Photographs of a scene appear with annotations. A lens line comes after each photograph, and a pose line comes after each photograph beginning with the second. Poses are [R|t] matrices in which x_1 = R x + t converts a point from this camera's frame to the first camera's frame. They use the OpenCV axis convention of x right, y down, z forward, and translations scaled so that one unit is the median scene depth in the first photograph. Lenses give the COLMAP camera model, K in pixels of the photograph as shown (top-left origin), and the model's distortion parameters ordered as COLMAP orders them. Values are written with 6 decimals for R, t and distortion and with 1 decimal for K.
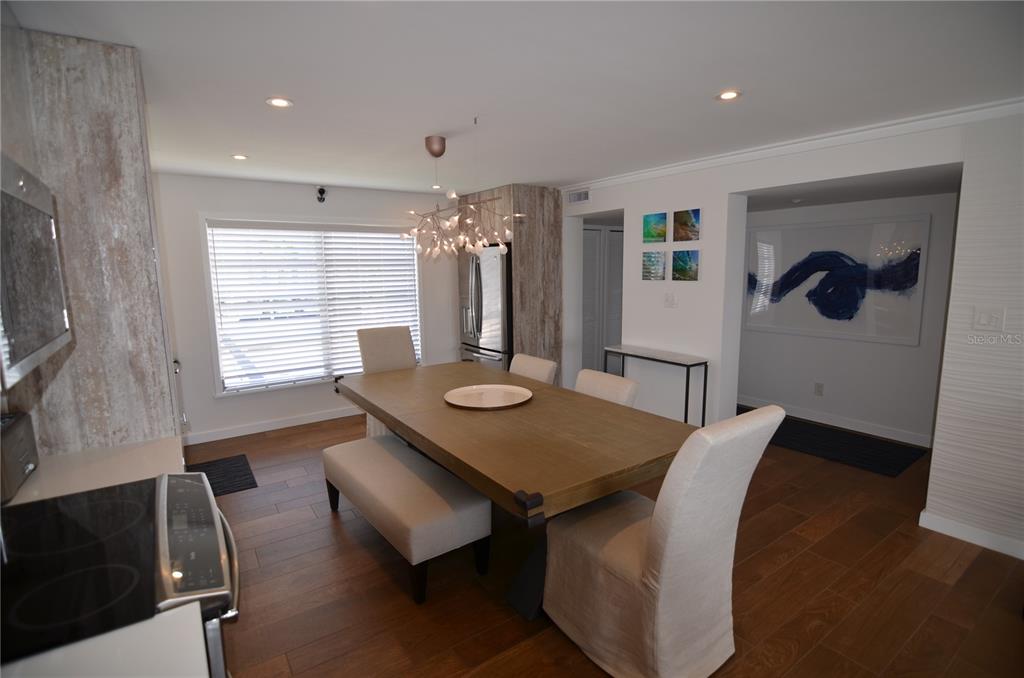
lens RADIAL K [[494.9, 0, 512.0], [0, 494.9, 339.0], [0, 0, 1]] dist [0.001121, -0.000609]
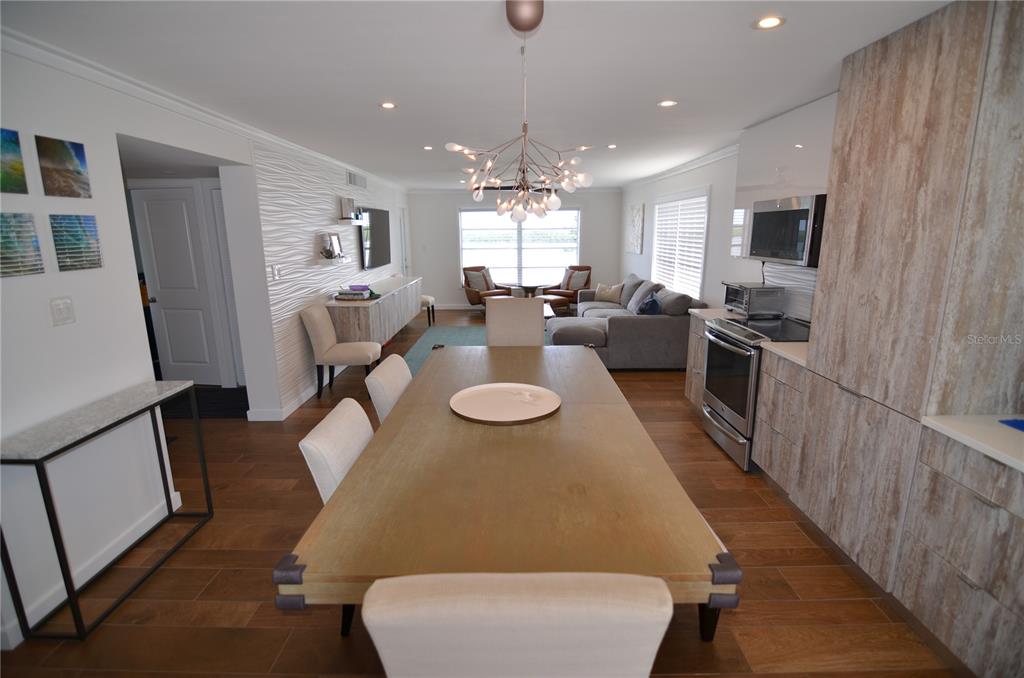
lens RADIAL K [[497.7, 0, 512.0], [0, 497.7, 339.0], [0, 0, 1]] dist [-0.016381, -0.000366]
pose [[-0.824598, -0.103483, 0.556174, -0.363283], [0.099772, 0.941115, 0.323031, -0.173124], [-0.556852, 0.321861, -0.765716, 1.168828]]
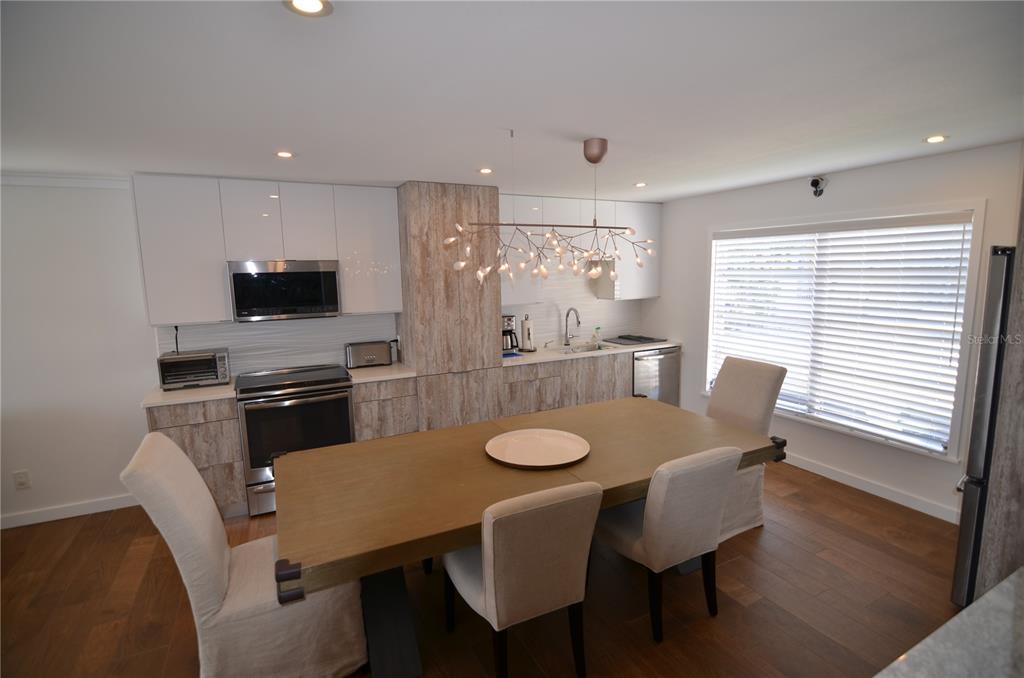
lens RADIAL K [[494.9, 0, 512.0], [0, 494.9, 339.0], [0, 0, 1]] dist [0.001121, -0.000609]
pose [[-0.122494, 0.154422, -0.980382, 0.568323], [-0.126363, 0.977355, 0.169733, -0.150708], [0.984392, 0.144675, -0.100207, 0.752024]]
